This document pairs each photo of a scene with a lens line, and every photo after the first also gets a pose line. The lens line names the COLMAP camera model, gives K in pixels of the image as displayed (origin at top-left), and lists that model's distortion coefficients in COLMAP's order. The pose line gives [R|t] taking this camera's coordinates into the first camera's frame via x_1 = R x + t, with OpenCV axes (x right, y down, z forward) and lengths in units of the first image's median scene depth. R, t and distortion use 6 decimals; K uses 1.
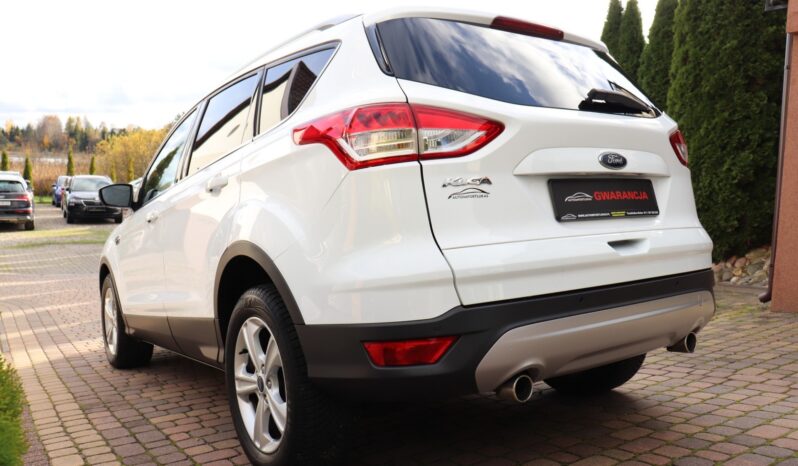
lens RADIAL K [[658.2, 0, 394.5], [0, 658.2, 226.3], [0, 0, 1]] dist [-0.180724, 0.154923]
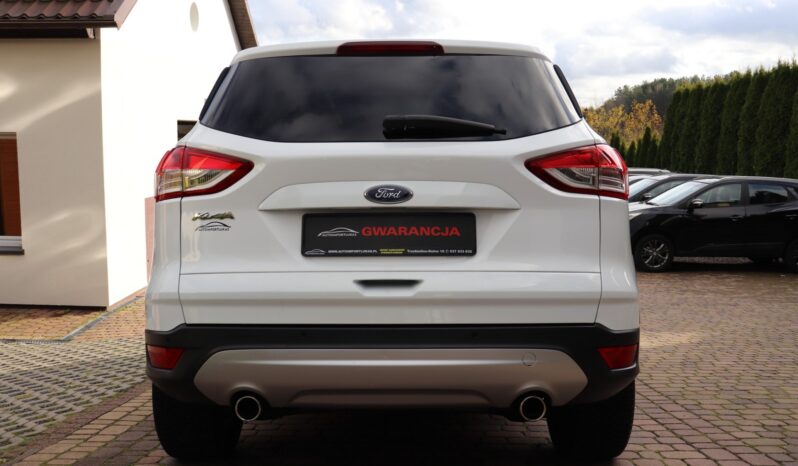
lens RADIAL K [[786.2, 0, 399.0], [0, 786.2, 233.0], [0, 0, 1]] dist [-0.165870, 0.003711]
pose [[0.814012, 0.045618, -0.579053, 0.916549], [-0.036426, 0.998958, 0.027492, -0.069893], [0.579704, -0.001286, 0.814826, 0.075218]]
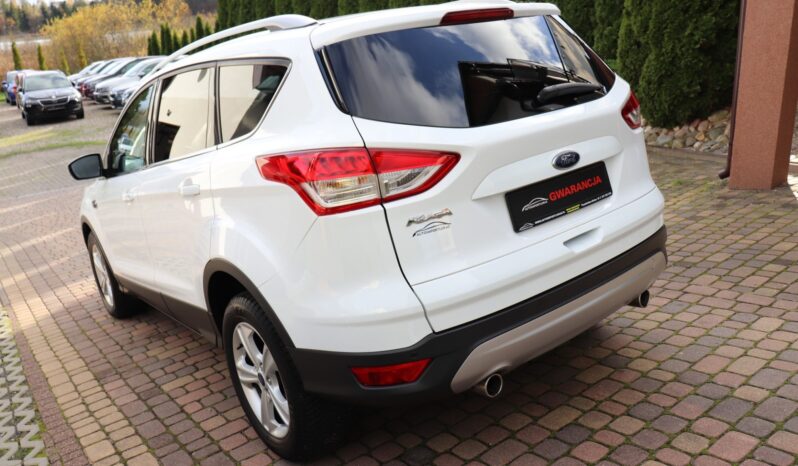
lens RADIAL K [[658.2, 0, 394.5], [0, 658.2, 226.3], [0, 0, 1]] dist [-0.180724, 0.154923]
pose [[0.993647, -0.109626, 0.025469, 0.020816], [0.100393, 0.965643, 0.239696, -0.252092], [-0.050871, -0.235616, 0.970514, -0.030674]]
